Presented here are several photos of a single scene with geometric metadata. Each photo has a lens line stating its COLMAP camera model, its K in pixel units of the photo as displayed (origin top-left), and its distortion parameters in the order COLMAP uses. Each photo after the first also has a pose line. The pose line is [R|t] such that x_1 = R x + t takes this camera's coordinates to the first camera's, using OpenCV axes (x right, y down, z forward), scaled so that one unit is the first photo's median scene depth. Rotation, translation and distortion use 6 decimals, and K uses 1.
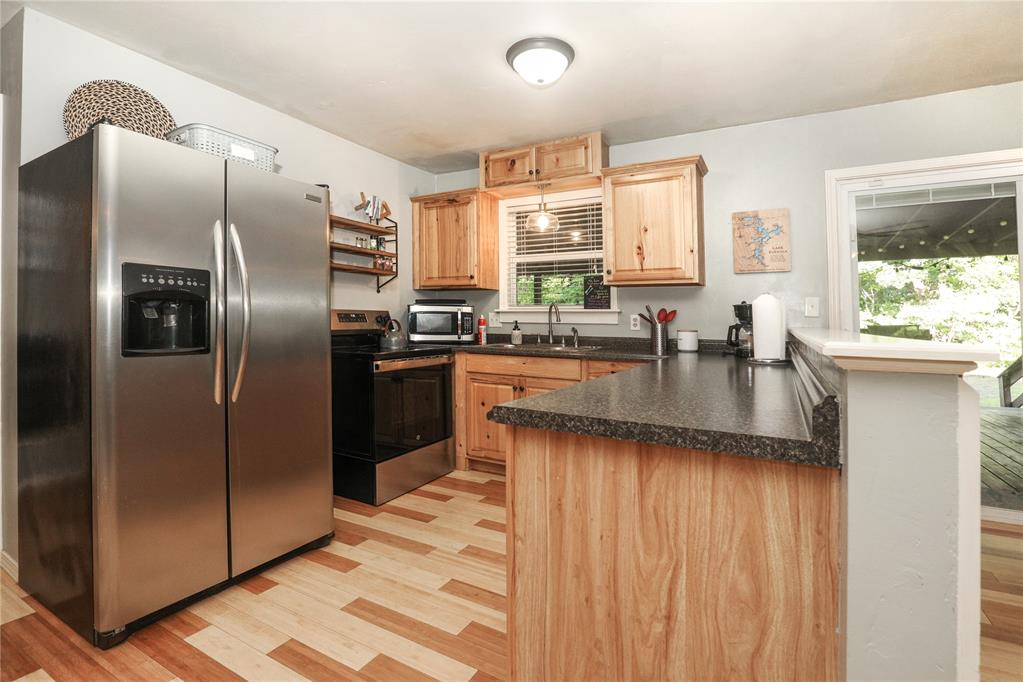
lens RADIAL K [[468.3, 0, 501.5], [0, 468.3, 300.6], [0, 0, 1]] dist [-0.036371, 0.005877]
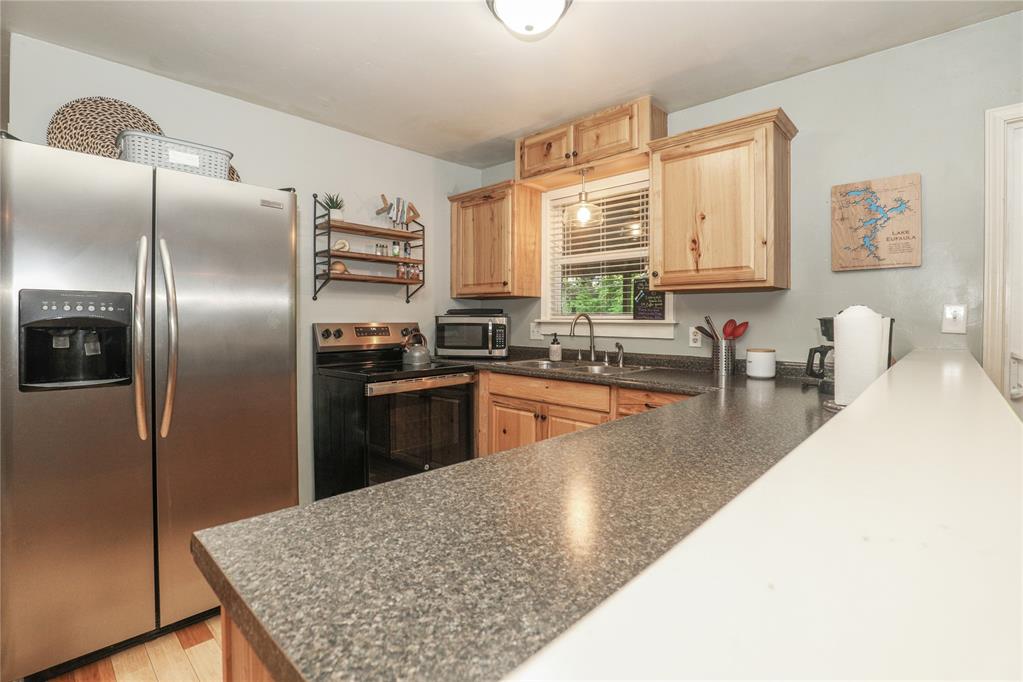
lens RADIAL K [[468.3, 0, 502.8], [0, 468.3, 326.2], [0, 0, 1]] dist [-0.036371, 0.005877]
pose [[0.971066, -0.005543, -0.238748, 0.165770], [0.018589, 0.998452, 0.052425, -0.019124], [0.238088, -0.055346, 0.969665, 0.170590]]
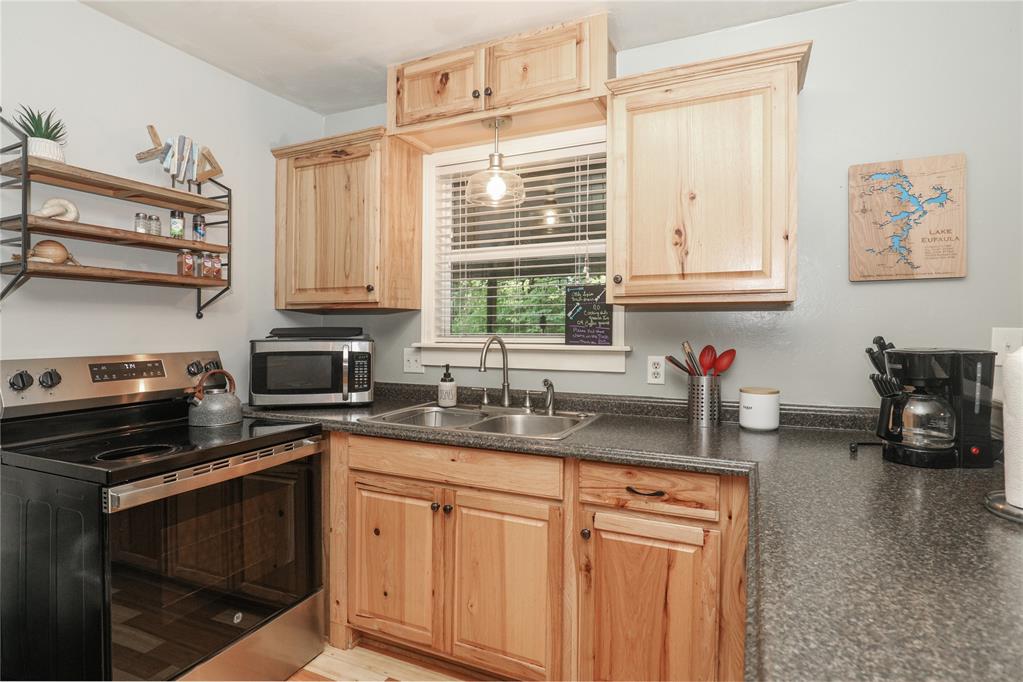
lens RADIAL K [[535.5, 0, 500.9], [0, 535.5, 323.1], [0, 0, 1]] dist [-0.017347, -0.001142]
pose [[0.997258, -0.011912, 0.073038, 0.054731], [0.009558, 0.999426, 0.032492, -0.032946], [-0.073383, -0.031705, 0.996800, 0.408551]]
